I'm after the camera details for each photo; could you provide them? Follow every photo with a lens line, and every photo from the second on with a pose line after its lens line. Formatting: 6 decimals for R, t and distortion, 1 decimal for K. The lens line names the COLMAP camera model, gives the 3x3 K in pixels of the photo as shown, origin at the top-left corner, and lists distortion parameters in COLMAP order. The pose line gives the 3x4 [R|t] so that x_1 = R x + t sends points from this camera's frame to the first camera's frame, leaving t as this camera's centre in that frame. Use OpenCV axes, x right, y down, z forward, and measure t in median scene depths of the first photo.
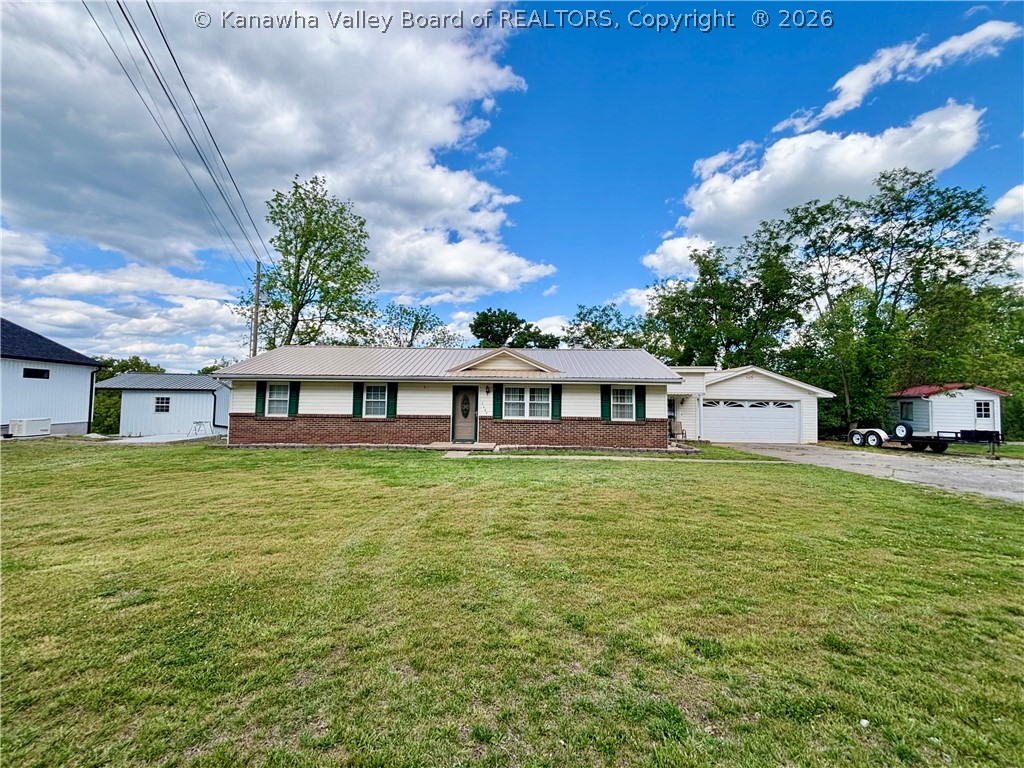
lens RADIAL K [[414.2, 0, 512.0], [0, 414.2, 384.0], [0, 0, 1]] dist [0.013015, -0.000143]
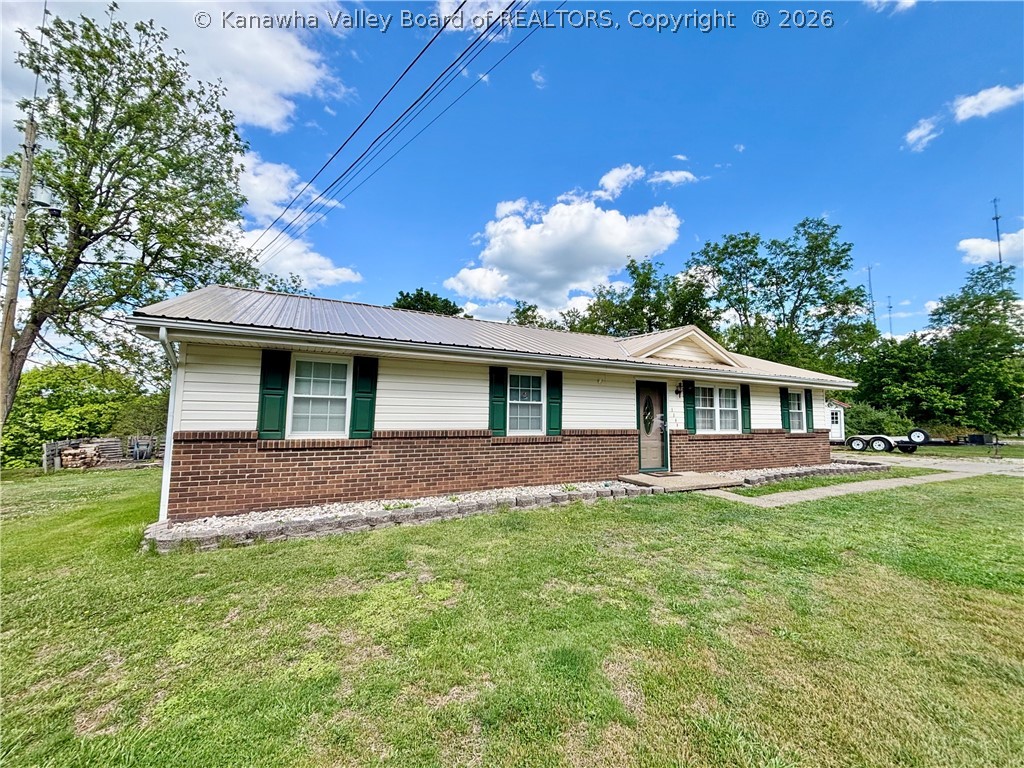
lens RADIAL K [[391.8, 0, 512.0], [0, 391.8, 384.0], [0, 0, 1]] dist [0.014951, 0.000036]
pose [[0.884693, 0.038179, 0.464608, -0.456305], [-0.027176, 0.999170, -0.030358, 0.025129], [-0.465381, 0.014231, 0.884996, 0.453610]]
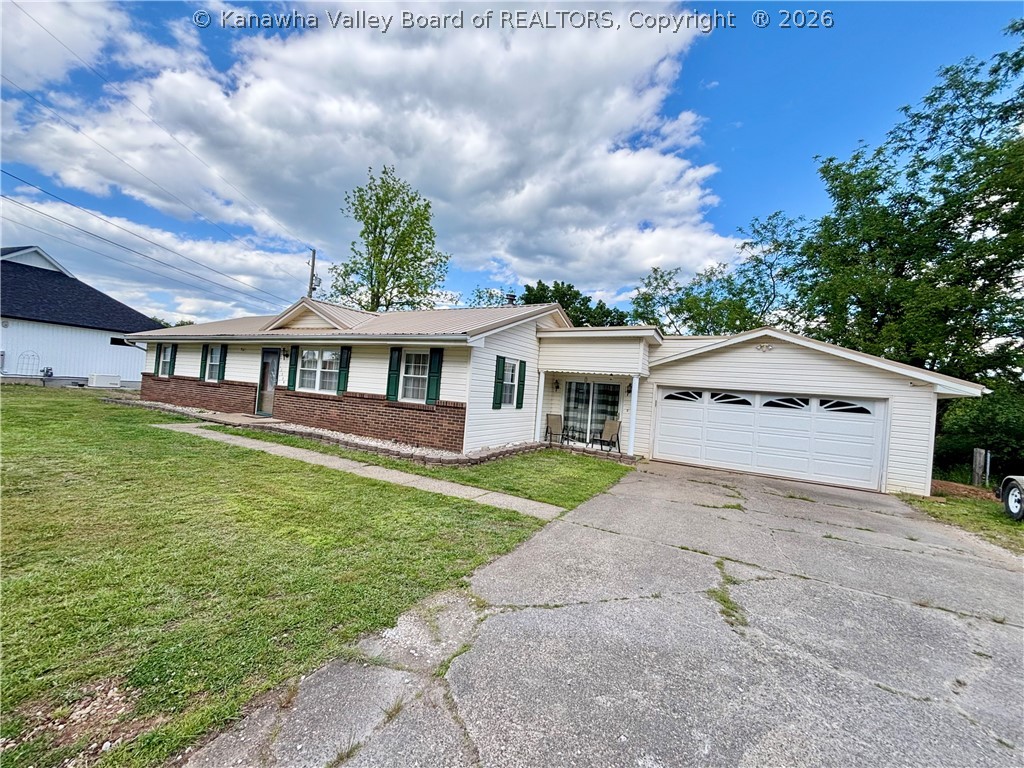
lens RADIAL K [[416.1, 0, 508.8], [0, 416.1, 377.1], [0, 0, 1]] dist [0.002495, 0.000296]
pose [[0.876761, 0.036522, -0.479538, 0.552131], [-0.042164, 0.999110, -0.000996, 0.033716], [0.479075, 0.021093, 0.877521, 0.397700]]
